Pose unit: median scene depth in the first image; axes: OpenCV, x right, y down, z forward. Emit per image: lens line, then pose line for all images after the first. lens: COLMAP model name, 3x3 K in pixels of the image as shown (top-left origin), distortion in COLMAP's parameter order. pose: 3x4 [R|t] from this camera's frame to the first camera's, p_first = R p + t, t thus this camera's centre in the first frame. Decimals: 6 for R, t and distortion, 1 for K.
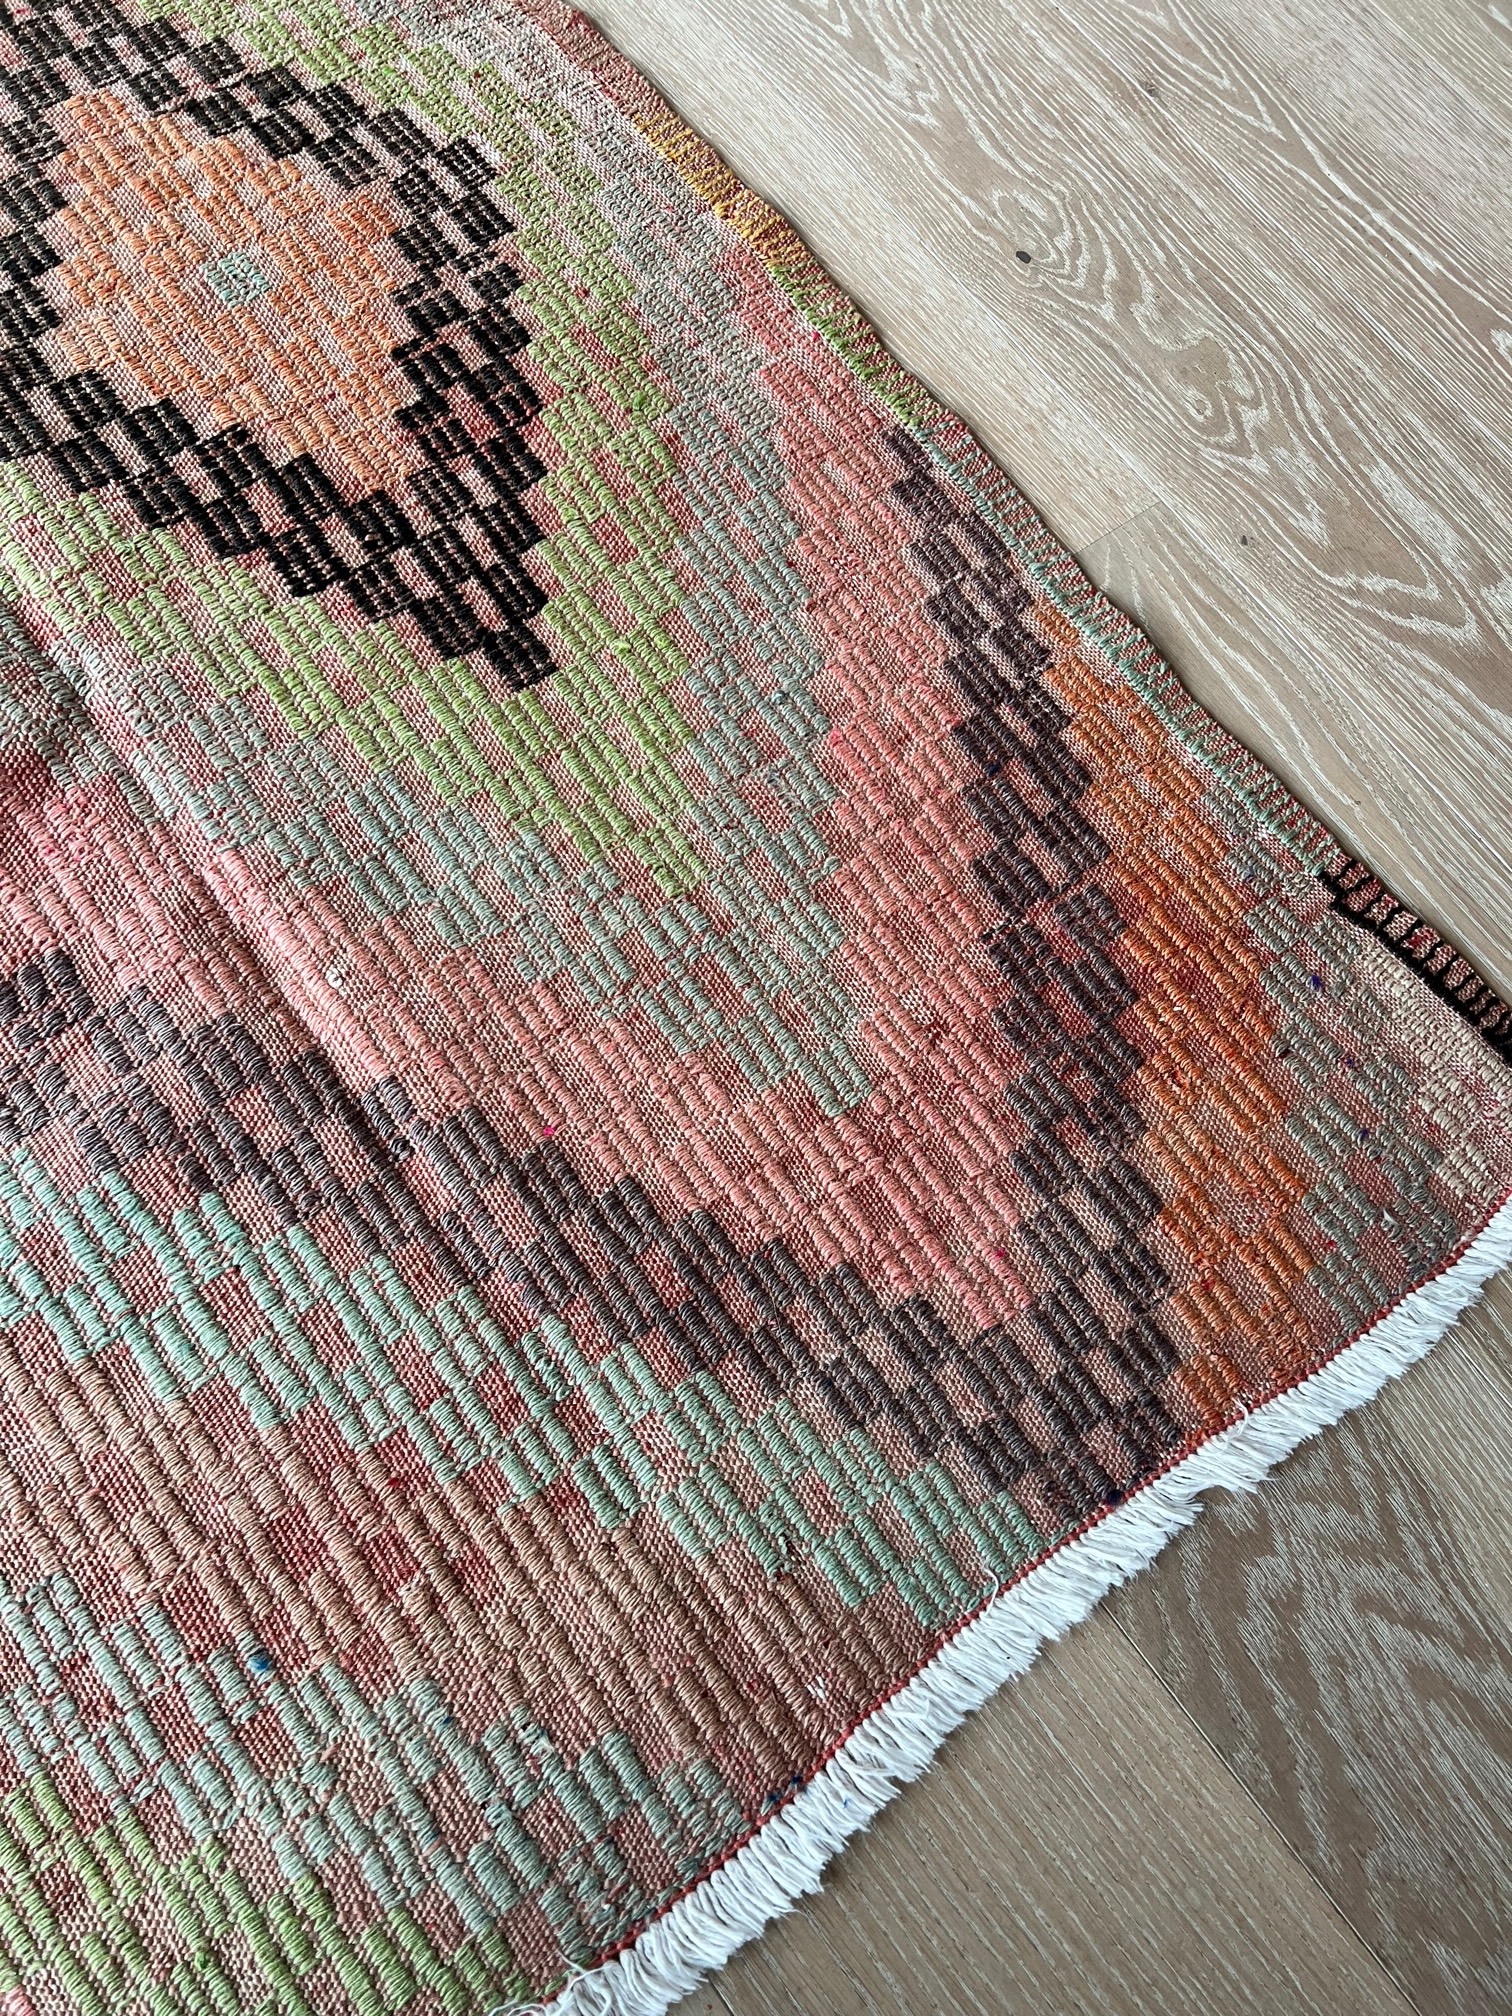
lens RADIAL K [[1488.4, 0, 756.0], [0, 1488.4, 1008.0], [0, 0, 1]] dist [0.006643, -0.057834]
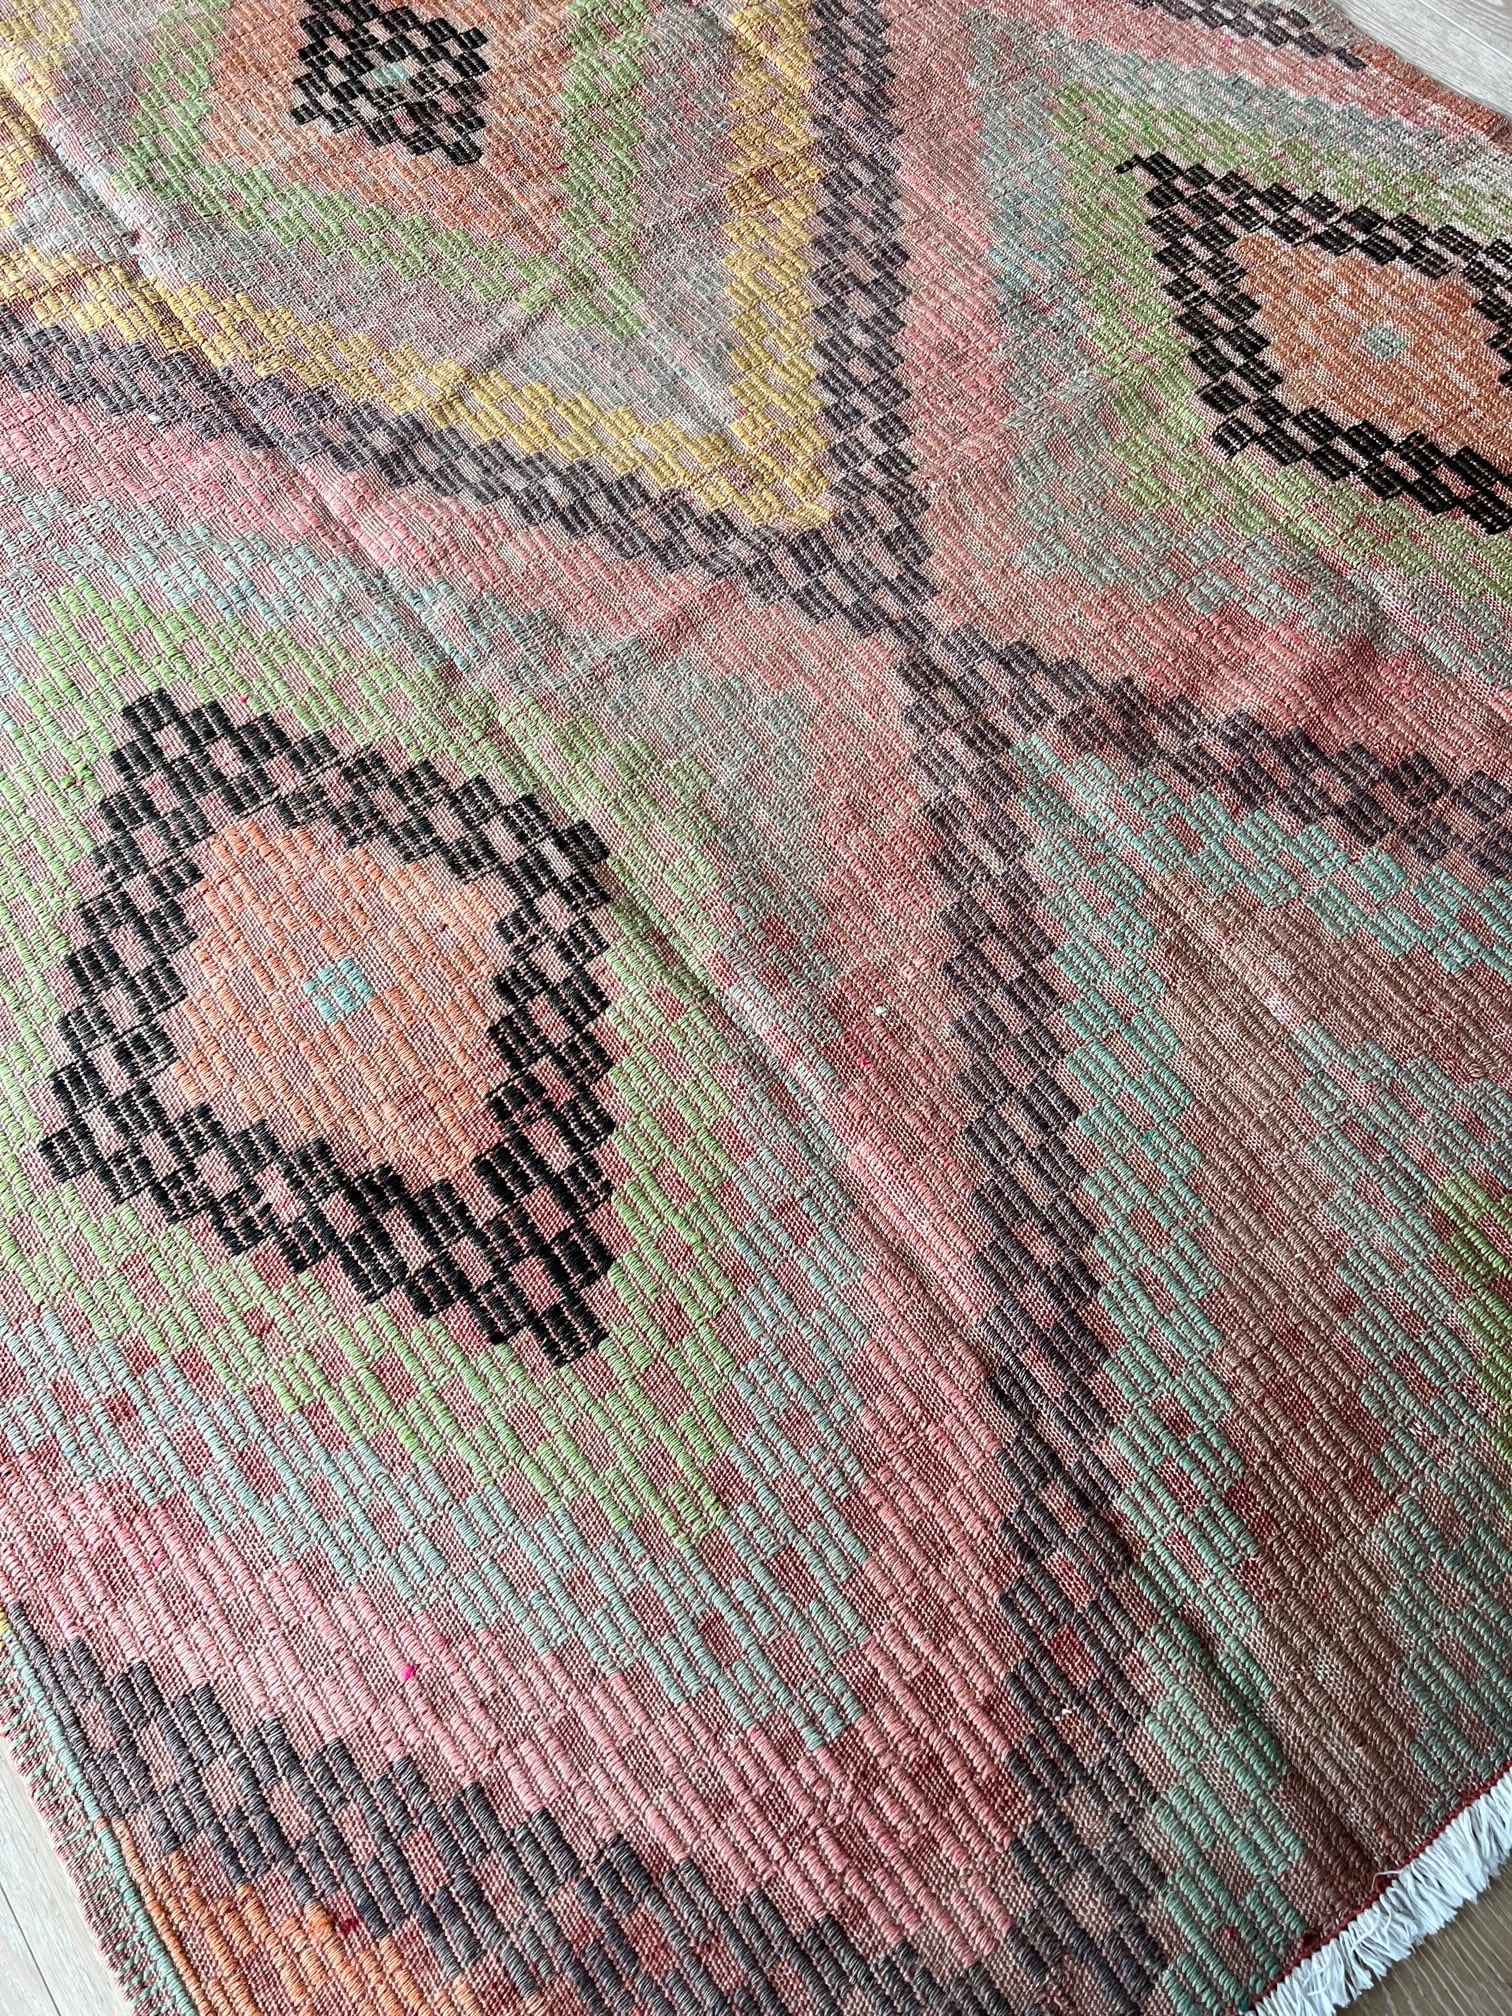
lens RADIAL K [[1488.4, 0, 756.0], [0, 1488.4, 1008.0], [0, 0, 1]] dist [0.006643, -0.057834]
pose [[0.974255, -0.046728, -0.220553, -0.648933], [0.023416, 0.993967, -0.107152, 0.296388], [0.224230, 0.099229, 0.969471, -0.480259]]
